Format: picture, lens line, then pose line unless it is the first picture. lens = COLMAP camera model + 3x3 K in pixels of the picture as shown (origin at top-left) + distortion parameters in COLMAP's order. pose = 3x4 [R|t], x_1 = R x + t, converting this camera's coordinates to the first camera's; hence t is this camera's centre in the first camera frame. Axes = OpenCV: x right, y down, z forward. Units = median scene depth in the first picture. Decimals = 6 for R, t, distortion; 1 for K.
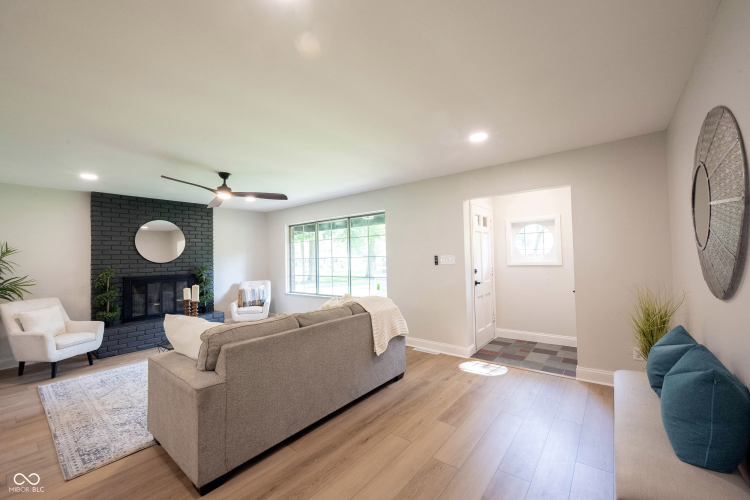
lens RADIAL K [[300.1, 0, 374.6], [0, 300.1, 248.9], [0, 0, 1]] dist [0.001992, -0.000026]
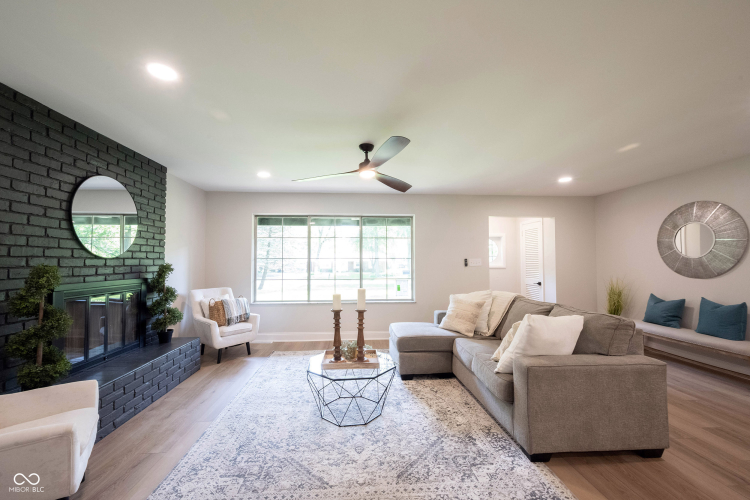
lens RADIAL K [[300.1, 0, 374.2], [0, 300.1, 249.8], [0, 0, 1]] dist [0.001992, -0.000026]
pose [[0.733830, 0.049054, 0.677560, -0.694730], [-0.036882, 0.998795, -0.032366, 0.031263], [-0.678331, -0.001239, 0.734755, 0.281909]]
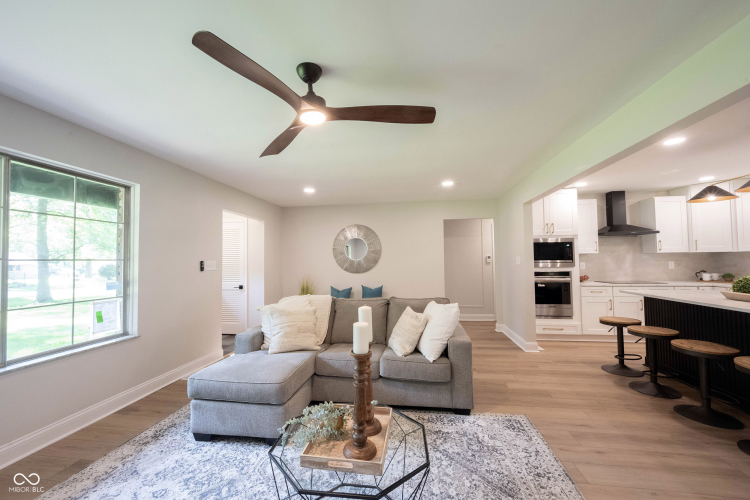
lens RADIAL K [[300.1, 0, 370.0], [0, 300.1, 249.5], [0, 0, 1]] dist [0.001992, -0.000026]
pose [[-0.500276, 0.064054, 0.863493, -0.646213], [-0.004118, 0.997073, -0.076348, 0.043219], [-0.865856, -0.041751, -0.498548, 0.792470]]
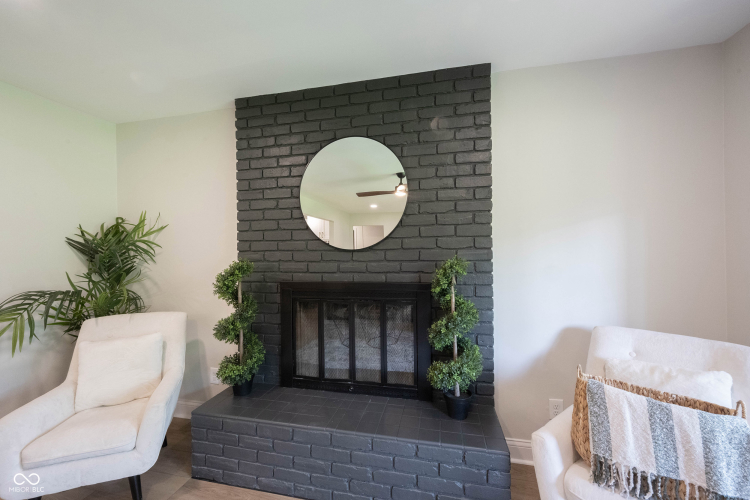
lens RADIAL K [[300.1, 0, 375.4], [0, 300.1, 248.5], [0, 0, 1]] dist [0.001992, -0.000026]
pose [[0.432645, 0.015100, -0.901438, -0.340187], [0.030236, 0.999054, 0.031247, 0.032994], [0.901057, -0.040775, 0.431779, 0.828184]]
